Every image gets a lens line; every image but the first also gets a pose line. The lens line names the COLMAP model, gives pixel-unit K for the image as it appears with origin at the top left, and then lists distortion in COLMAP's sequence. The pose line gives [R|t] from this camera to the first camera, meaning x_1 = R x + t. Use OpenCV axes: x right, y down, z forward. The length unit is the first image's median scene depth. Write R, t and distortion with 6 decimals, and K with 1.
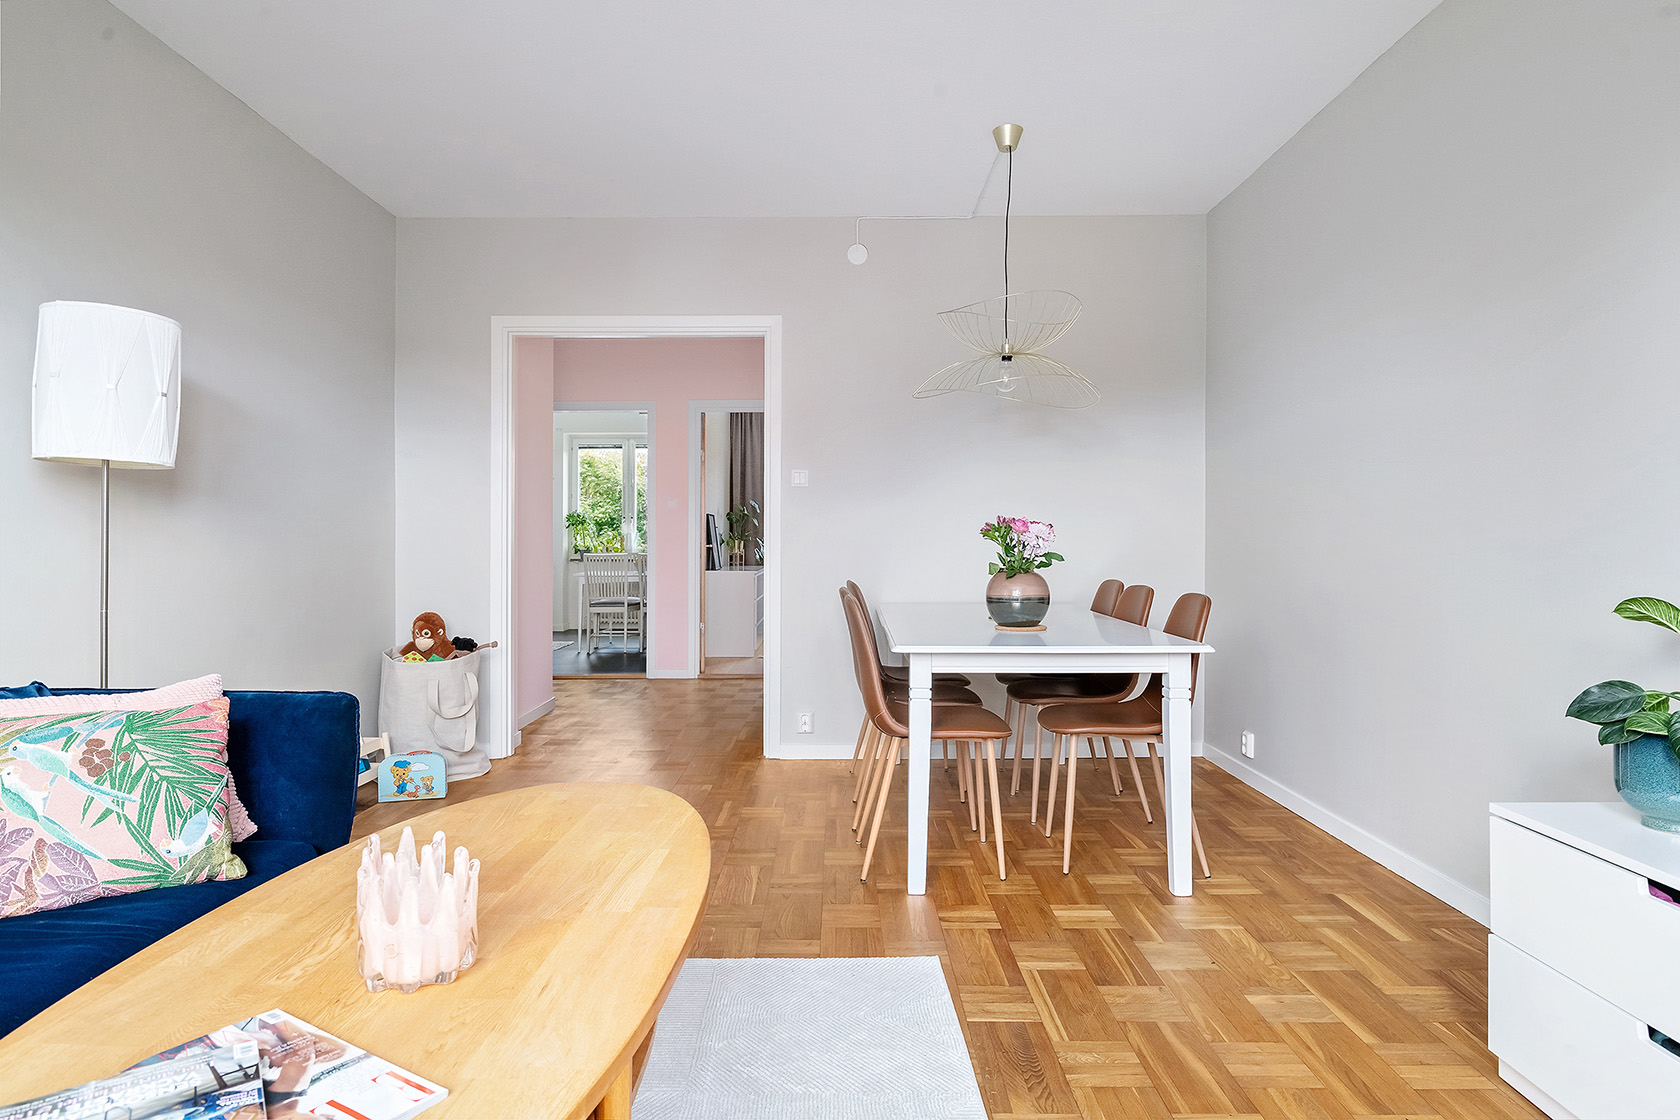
lens RADIAL K [[971.8, 0, 834.2], [0, 971.8, 551.5], [0, 0, 1]] dist [-0.003645, -0.002692]
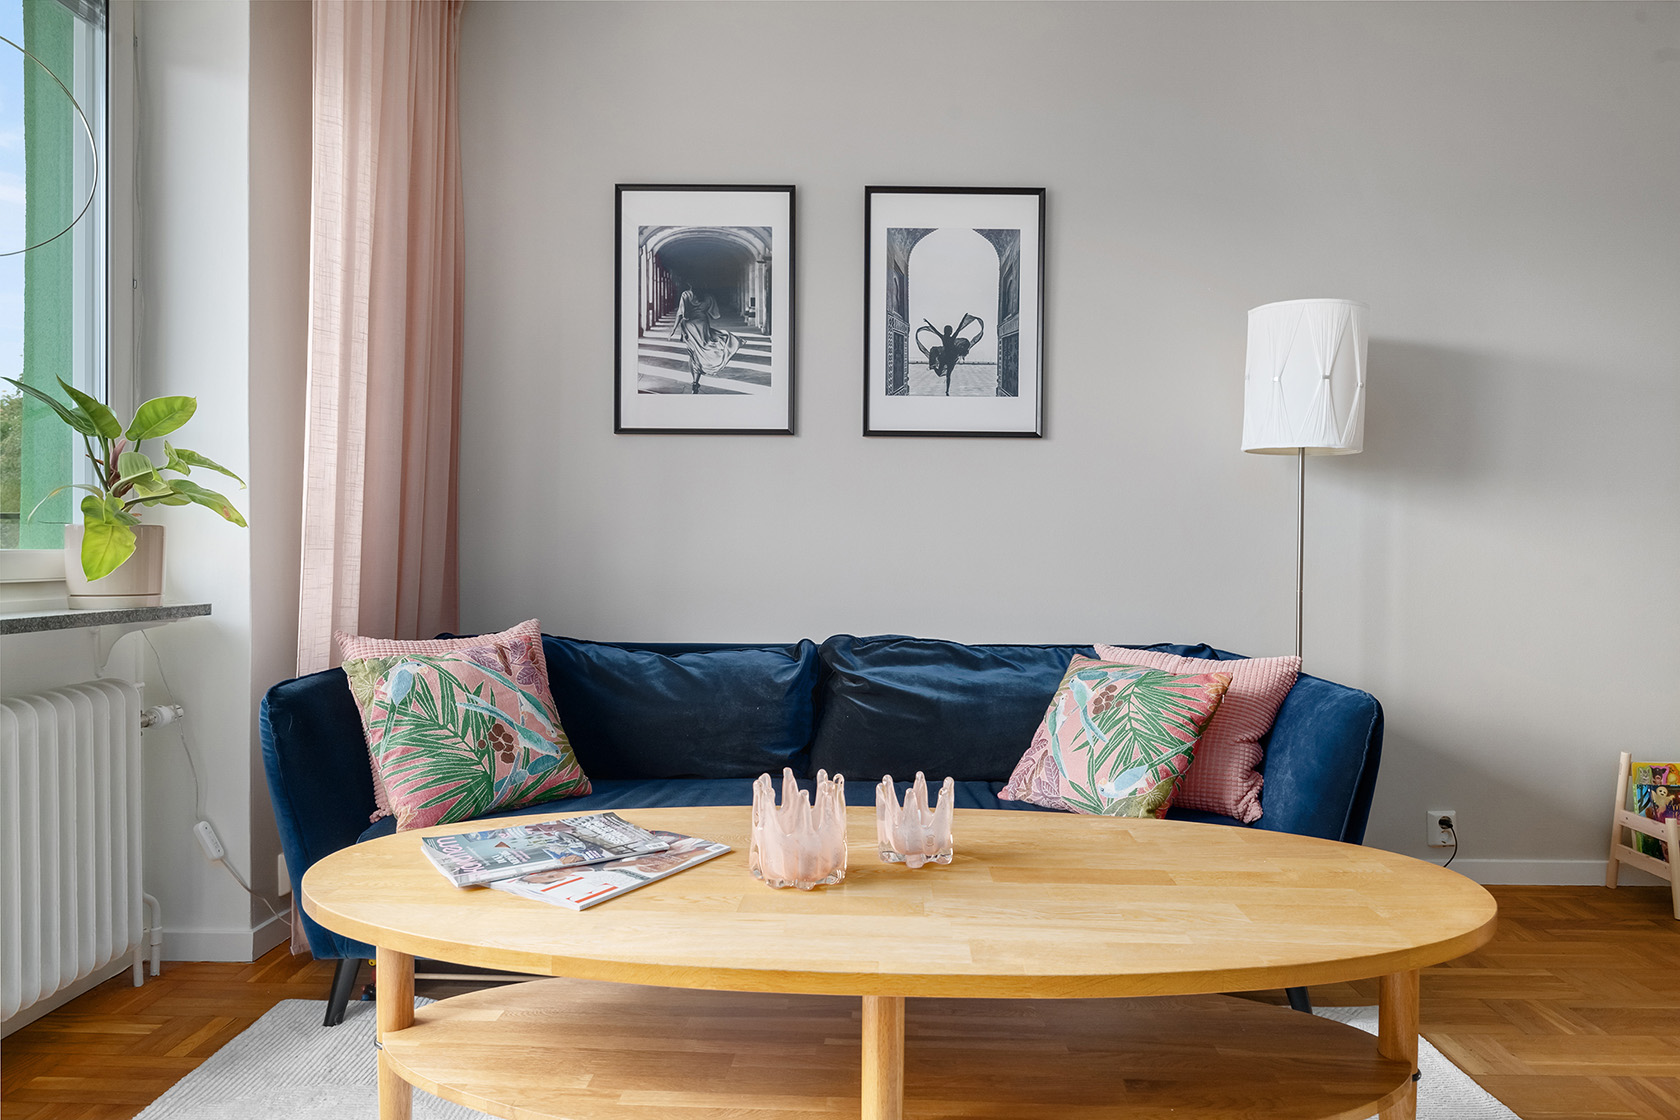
lens RADIAL K [[1008.3, 0, 840.0], [0, 1008.3, 560.0], [0, 0, 1]] dist [0.000706, 0.000034]
pose [[-0.023341, 0.006213, -0.999708, 0.499601], [-0.014593, 0.999872, 0.006555, 0.038180], [0.999621, 0.014741, -0.023247, 0.720491]]
